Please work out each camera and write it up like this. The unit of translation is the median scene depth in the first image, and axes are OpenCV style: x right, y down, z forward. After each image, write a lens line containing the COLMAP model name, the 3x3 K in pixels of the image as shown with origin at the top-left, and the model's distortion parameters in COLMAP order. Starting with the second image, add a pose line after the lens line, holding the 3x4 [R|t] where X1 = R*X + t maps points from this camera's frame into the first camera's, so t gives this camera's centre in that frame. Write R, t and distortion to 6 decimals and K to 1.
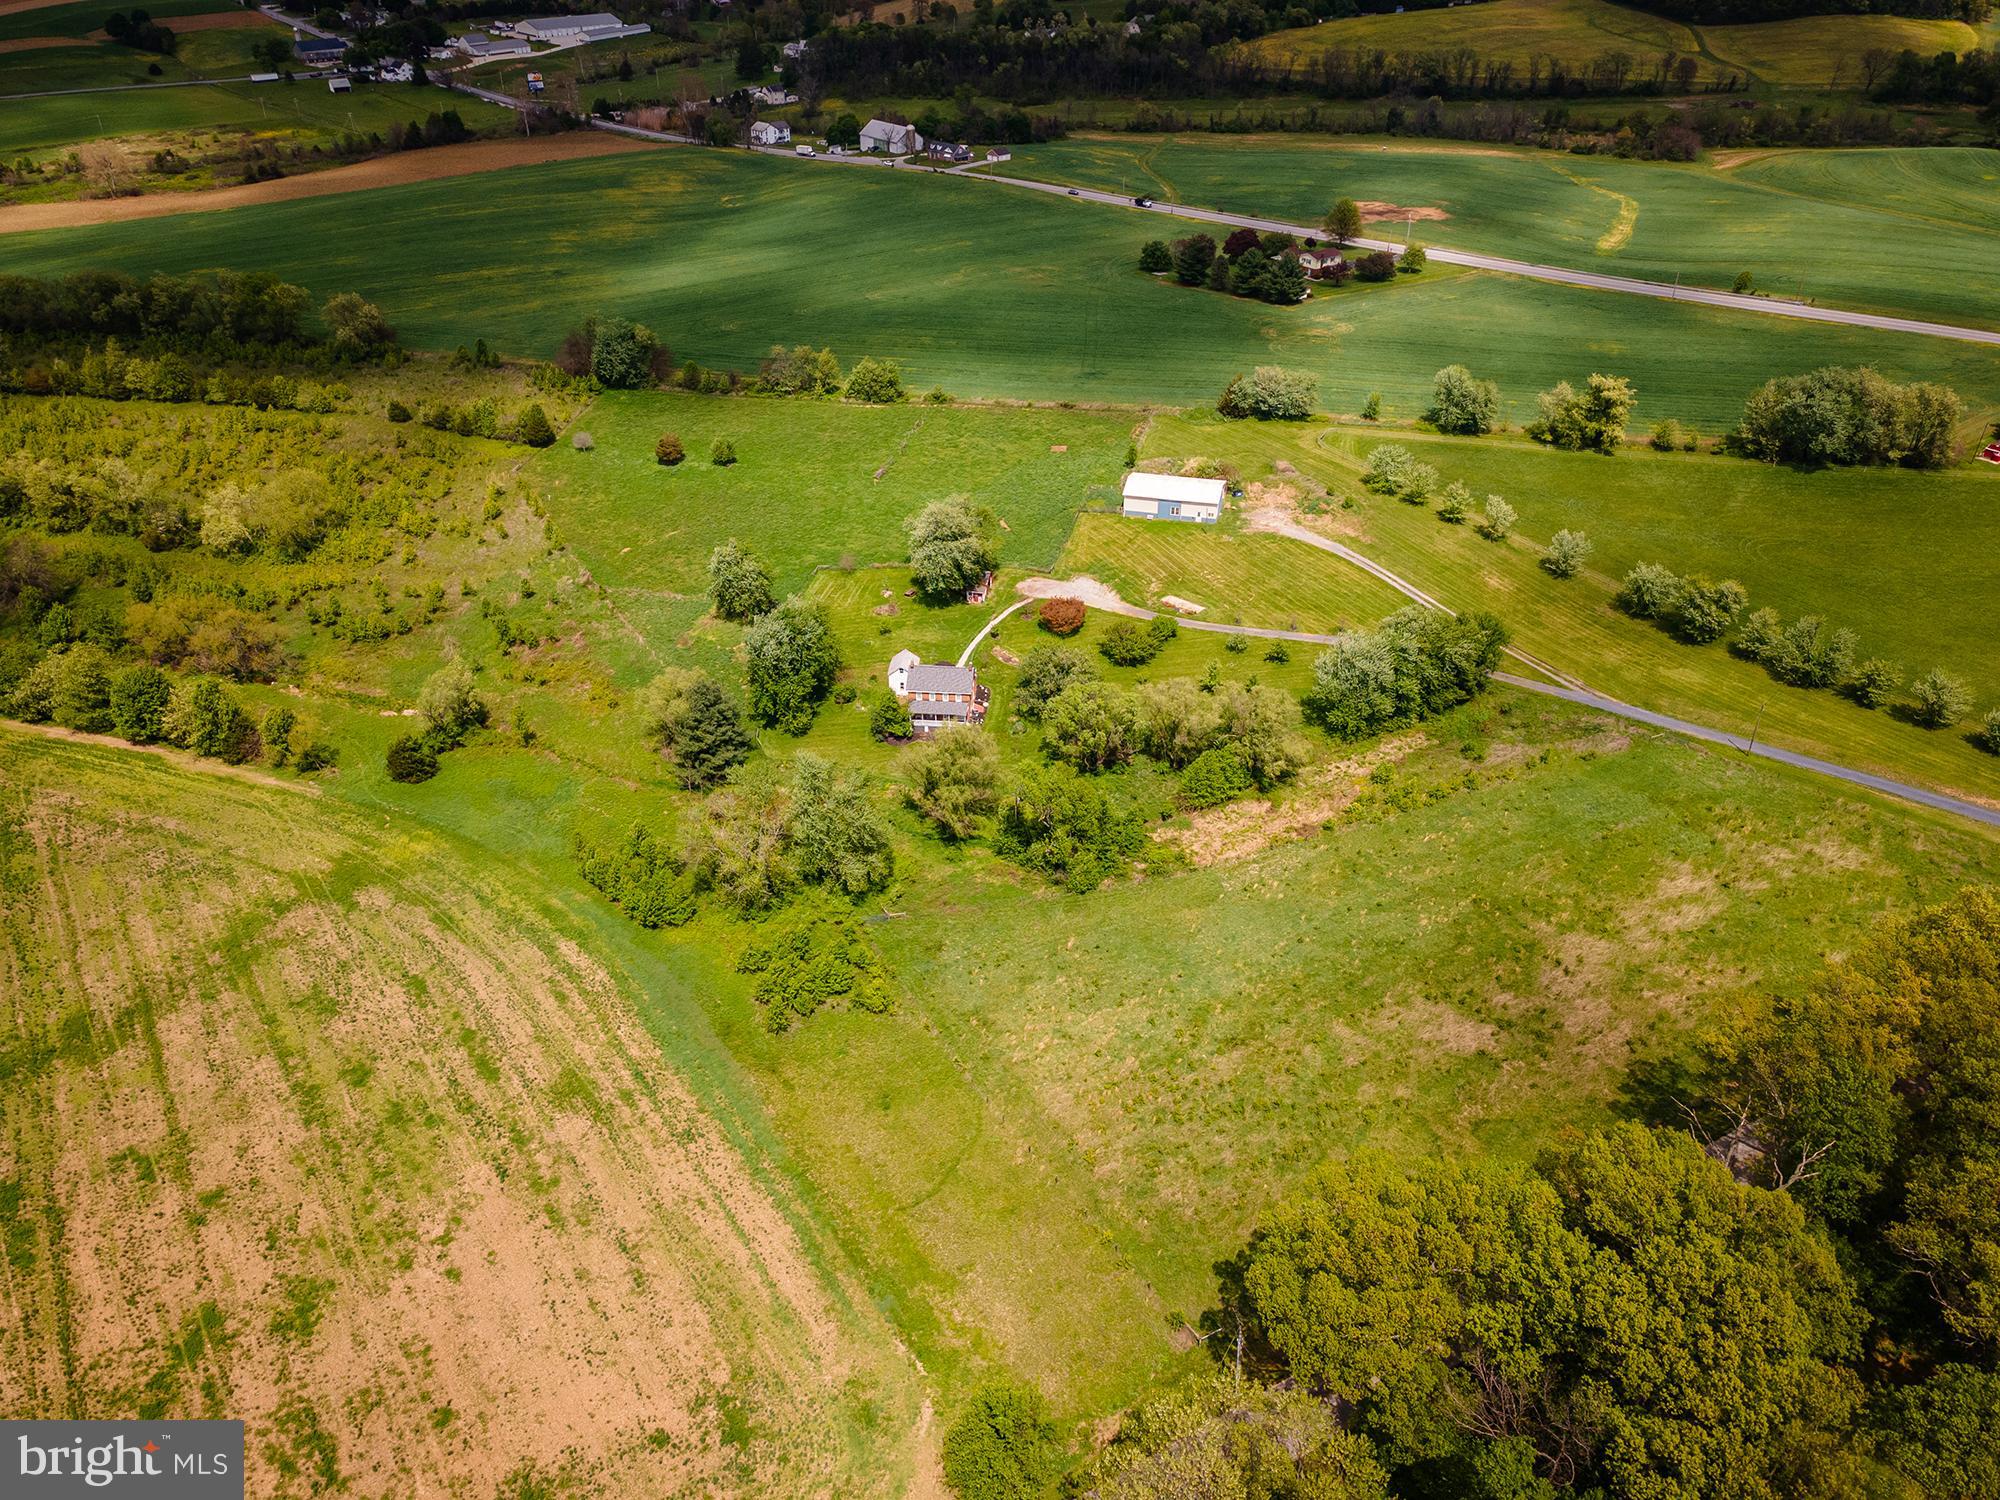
lens RADIAL K [[1463.8, 0, 1016.3], [0, 1463.8, 745.9], [0, 0, 1]] dist [0.035319, 0.022423]
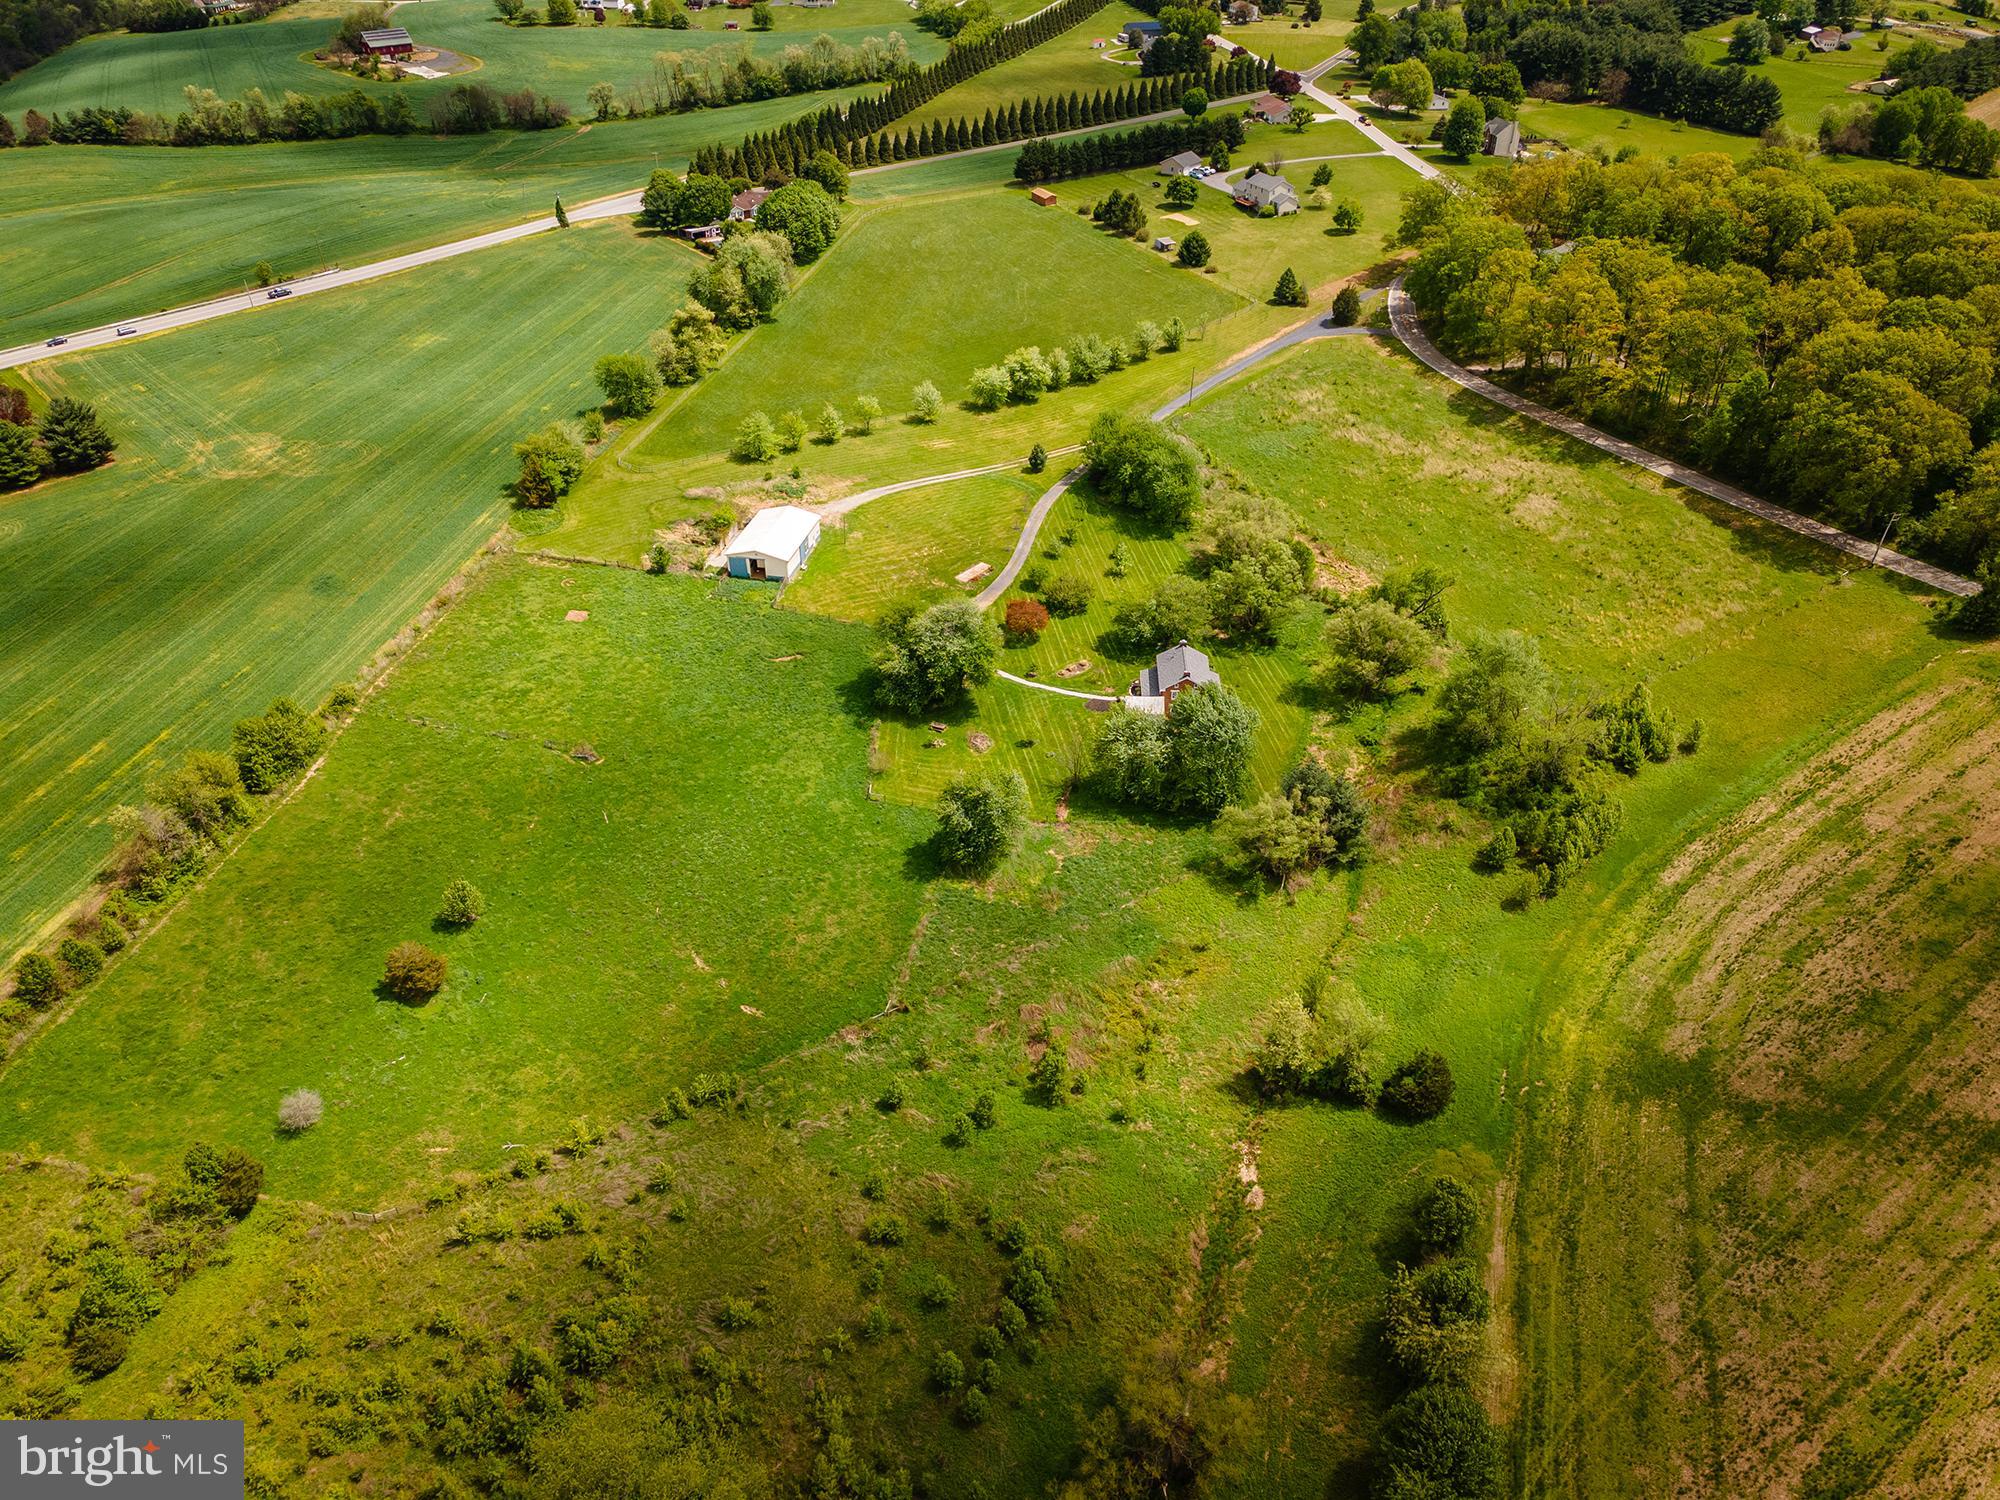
lens RADIAL K [[1463.8, 0, 1006.0], [0, 1463.8, 750.8], [0, 0, 1]] dist [0.035319, 0.022423]
pose [[-0.051878, -0.549869, 0.833638, -0.819057], [0.537999, 0.687884, 0.487209, -0.507437], [-0.841348, 0.473772, 0.260143, 0.809626]]
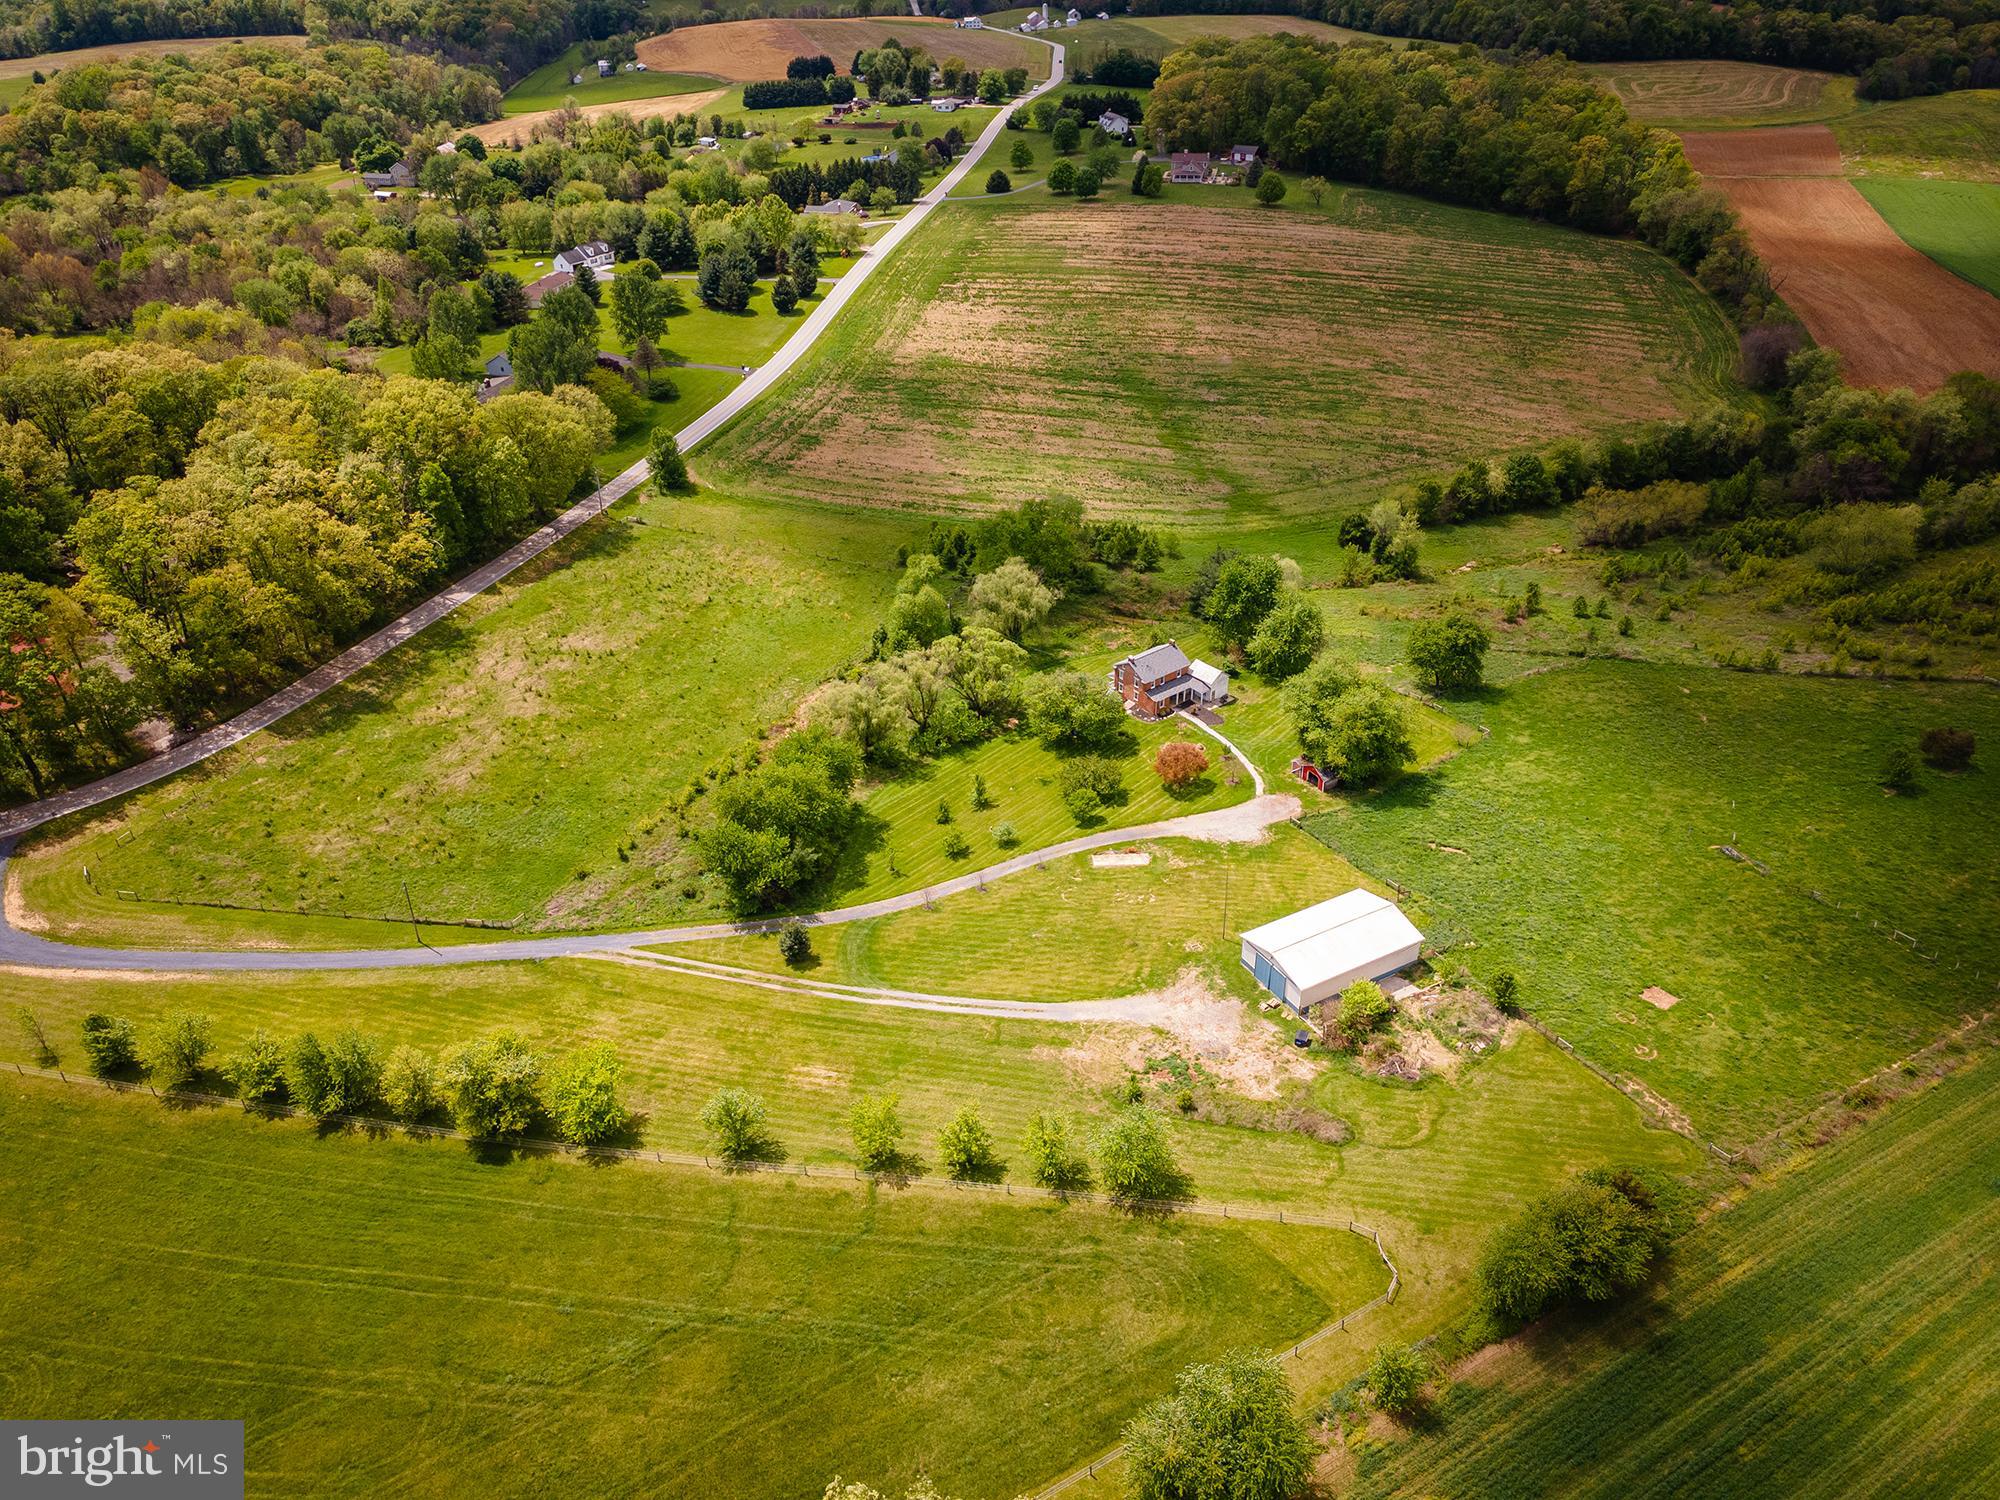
lens RADIAL K [[1463.8, 0, 989.7], [0, 1463.8, 748.4], [0, 0, 1]] dist [0.035319, 0.022423]
pose [[-0.727868, 0.375075, -0.574044, 0.610306], [-0.351494, 0.514720, 0.781994, -0.736319], [0.588778, 0.770962, -0.242812, 1.145084]]
